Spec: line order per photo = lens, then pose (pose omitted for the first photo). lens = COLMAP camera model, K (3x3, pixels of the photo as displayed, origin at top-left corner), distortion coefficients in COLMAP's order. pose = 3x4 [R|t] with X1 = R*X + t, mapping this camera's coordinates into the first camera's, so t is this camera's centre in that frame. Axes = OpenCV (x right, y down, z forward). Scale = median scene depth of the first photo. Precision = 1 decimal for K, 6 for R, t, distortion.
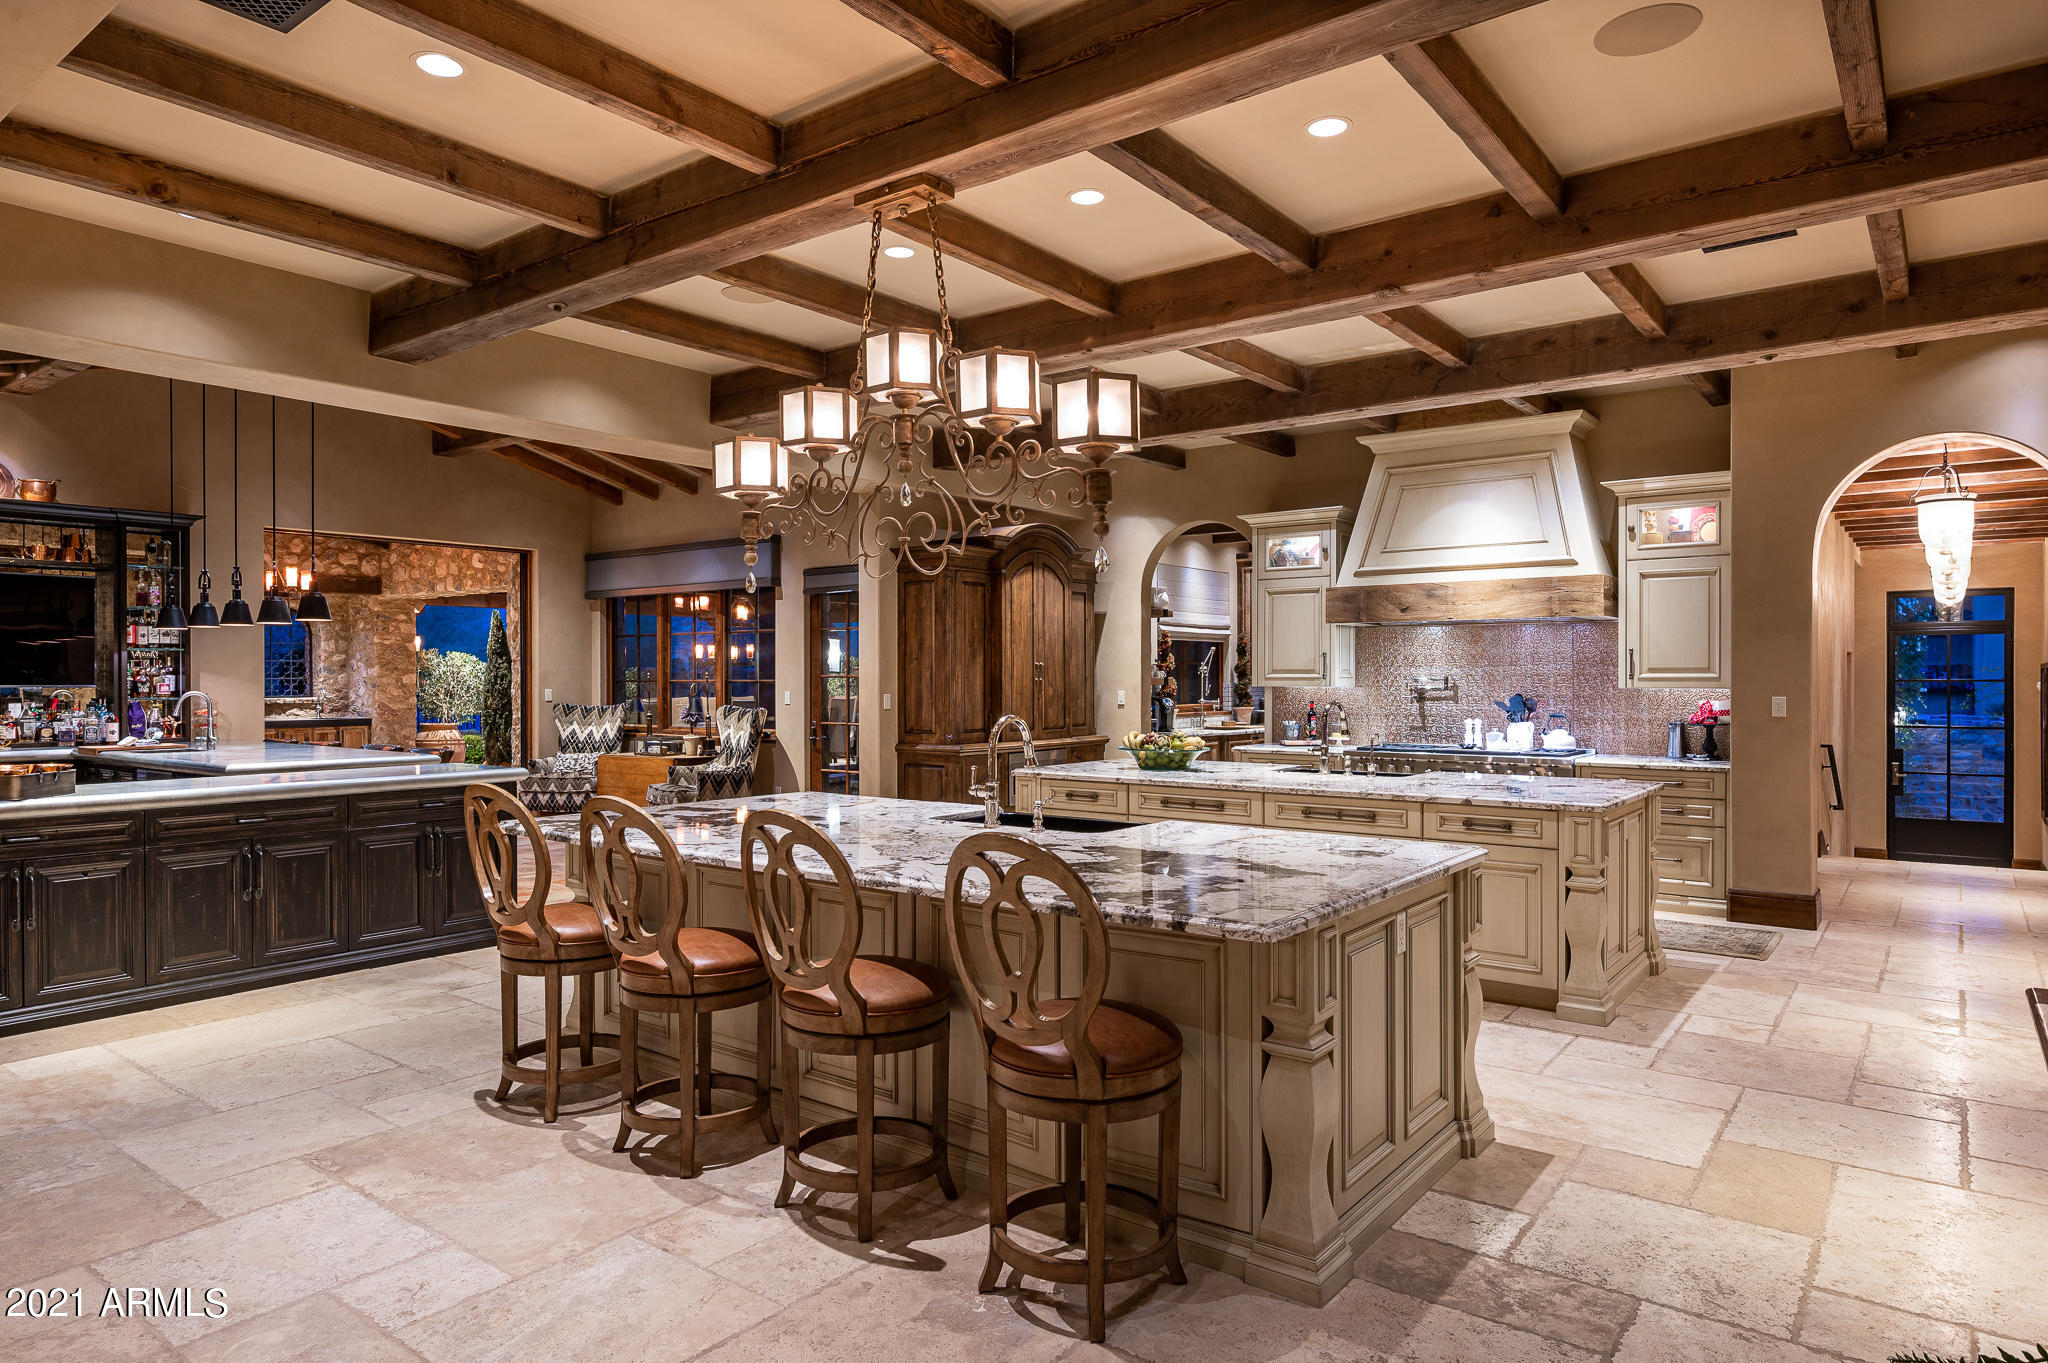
lens RADIAL K [[1204.4, 0, 1029.8], [0, 1204.4, 683.1], [0, 0, 1]] dist [-0.017493, 0.001799]
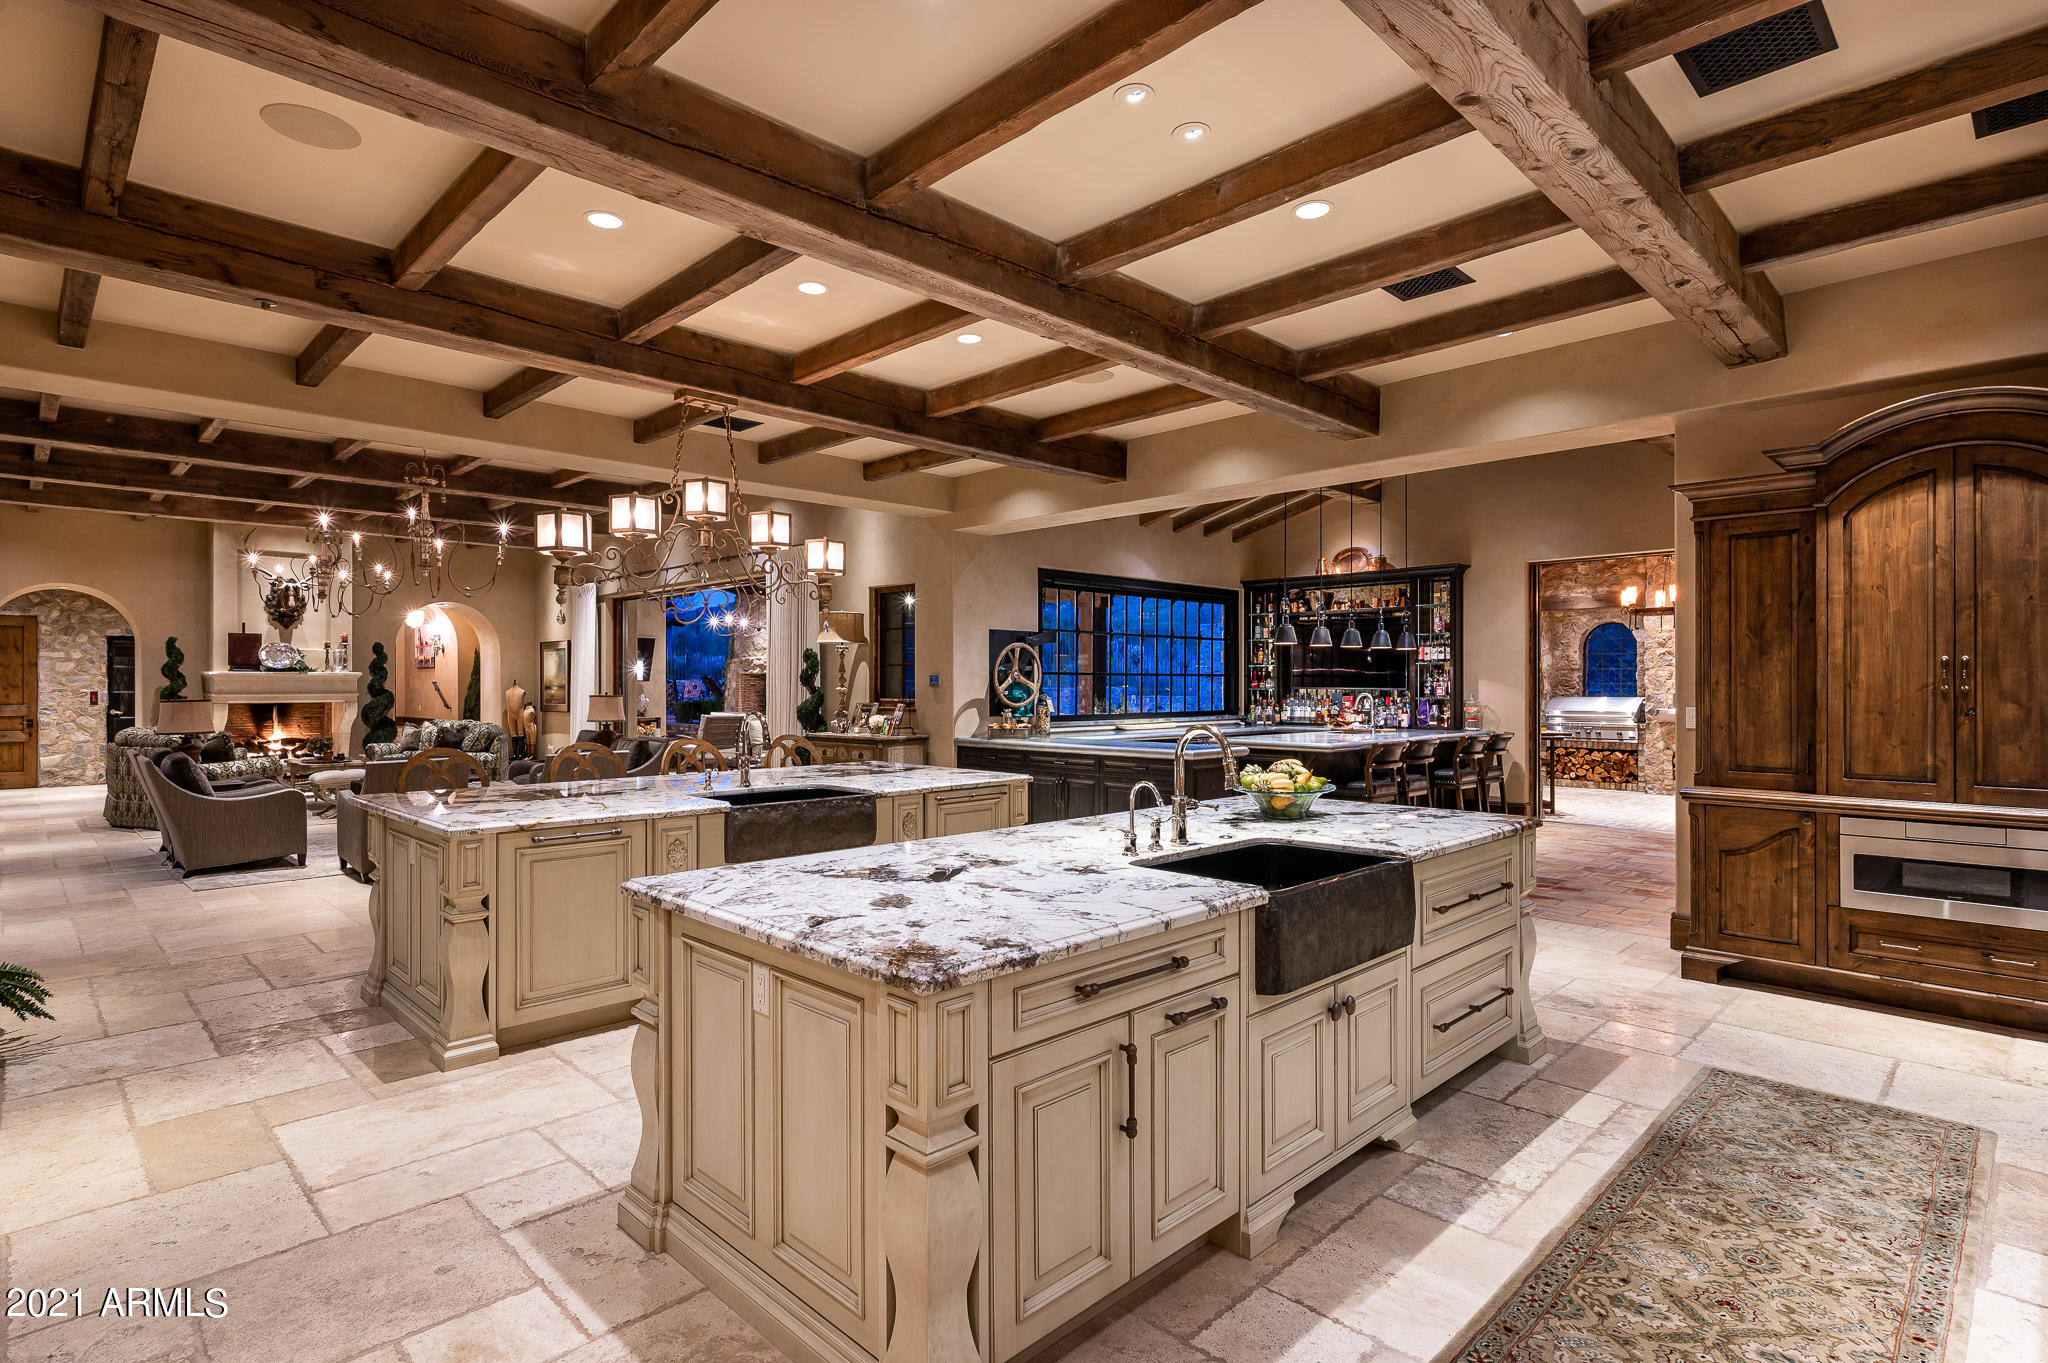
lens RADIAL K [[1035.9, 0, 1017.3], [0, 1035.9, 683.5], [0, 0, 1]] dist [-0.003292, -0.000302]
pose [[-0.135155, 0.001849, -0.990823, 0.331943], [-0.004675, 0.999986, 0.002504, -0.003105], [0.990813, 0.004971, -0.135144, 0.424883]]
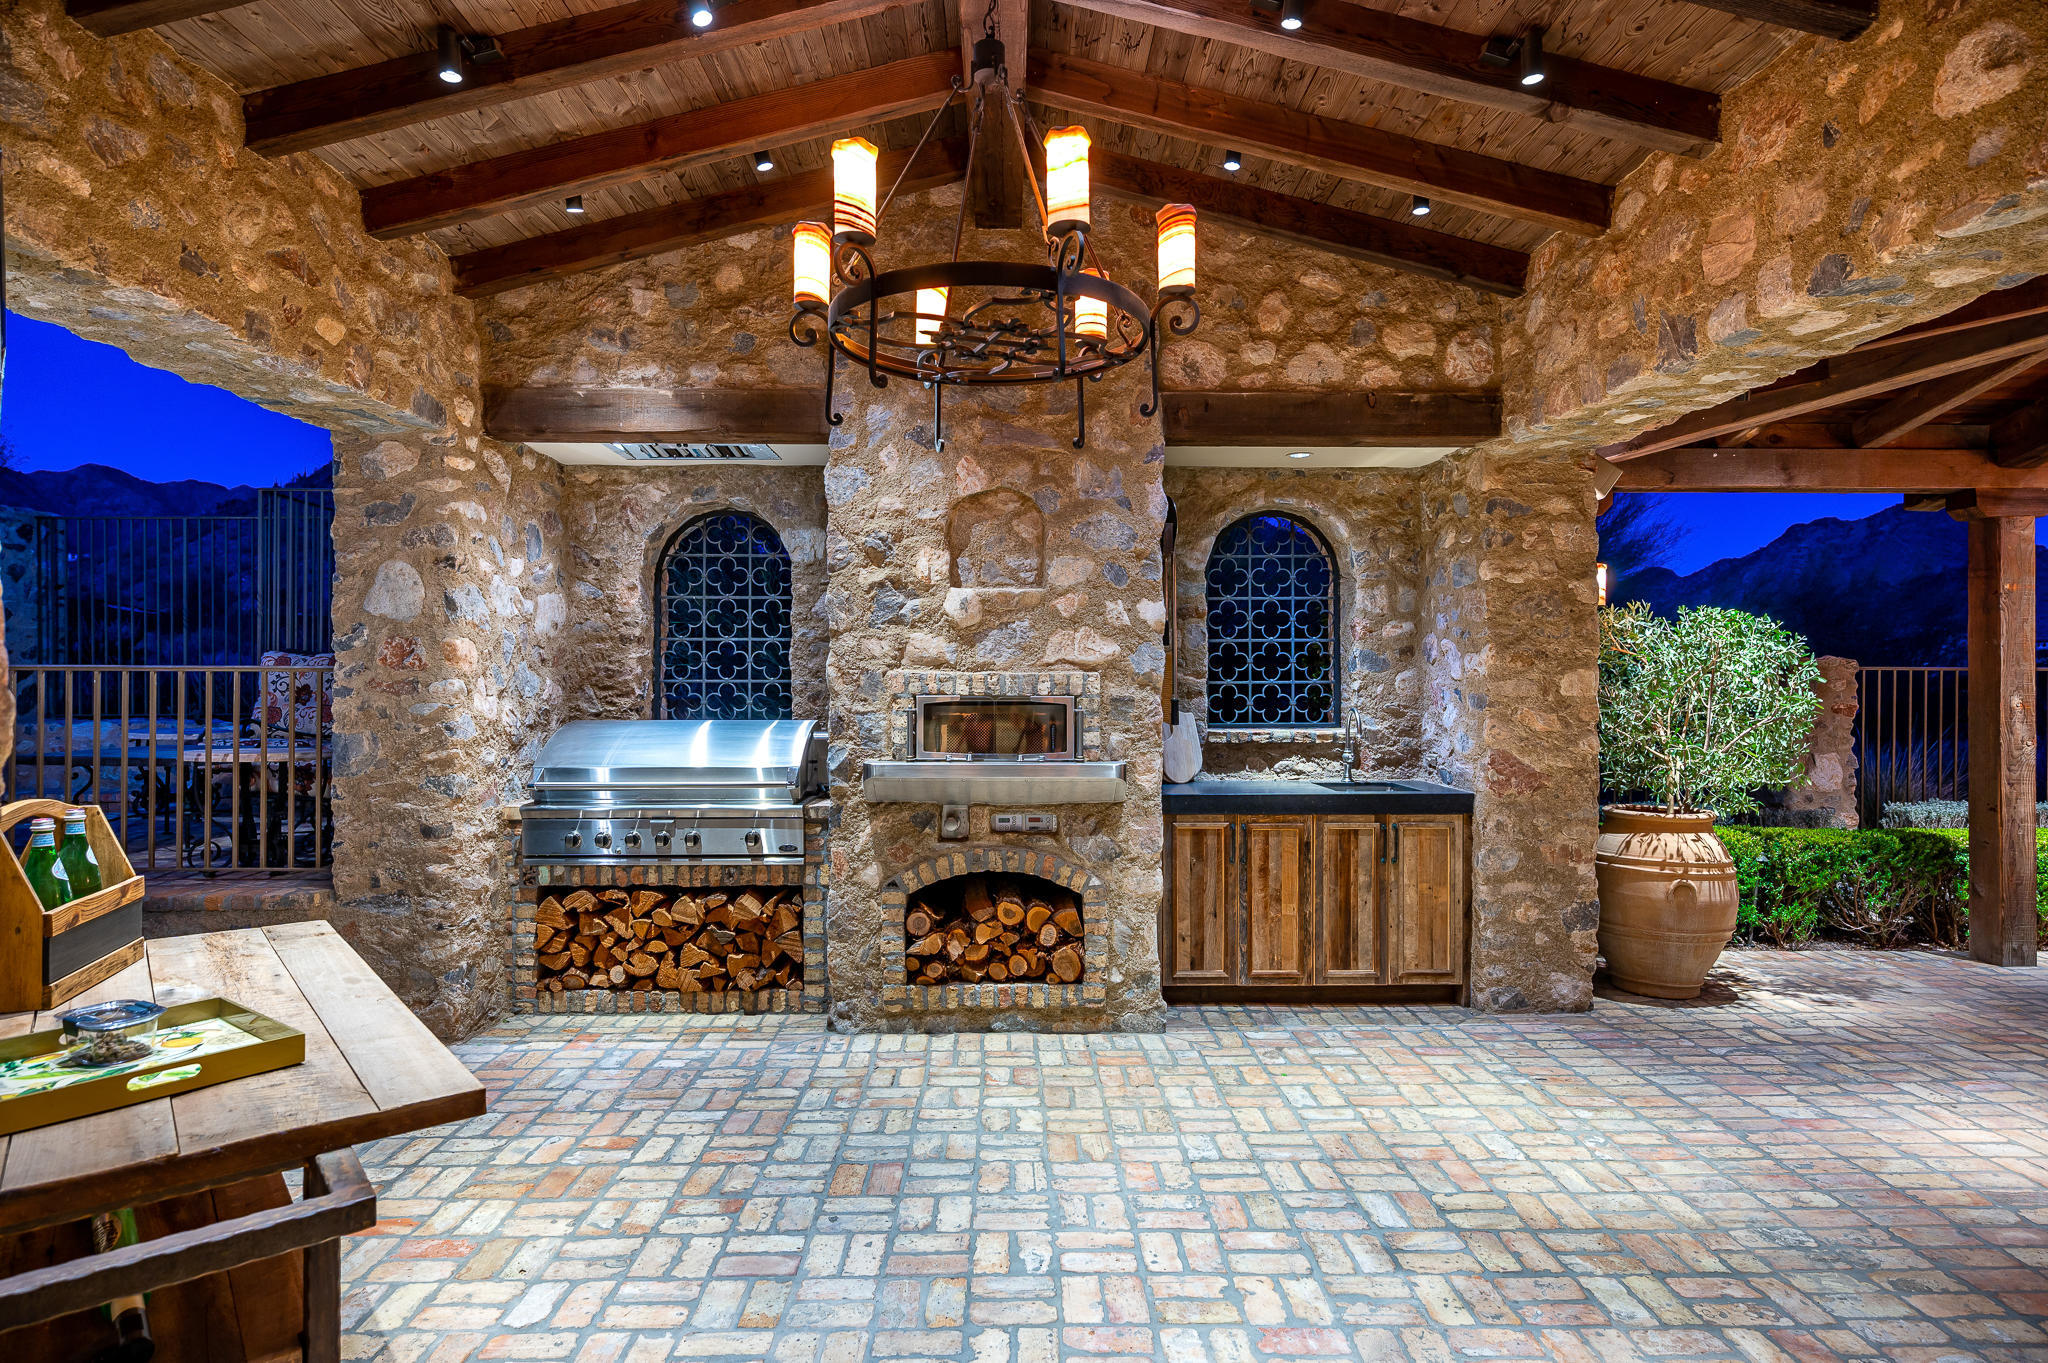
lens RADIAL K [[1116.7, 0, 1008.1], [0, 1116.7, 683.4], [0, 0, 1]] dist [-0.005162, 0.001242]
pose [[0.606551, 0.001276, -0.795044, -0.378693], [-0.005851, 0.999979, -0.002858, -0.001841], [0.795023, 0.006385, 0.606546, 0.705443]]
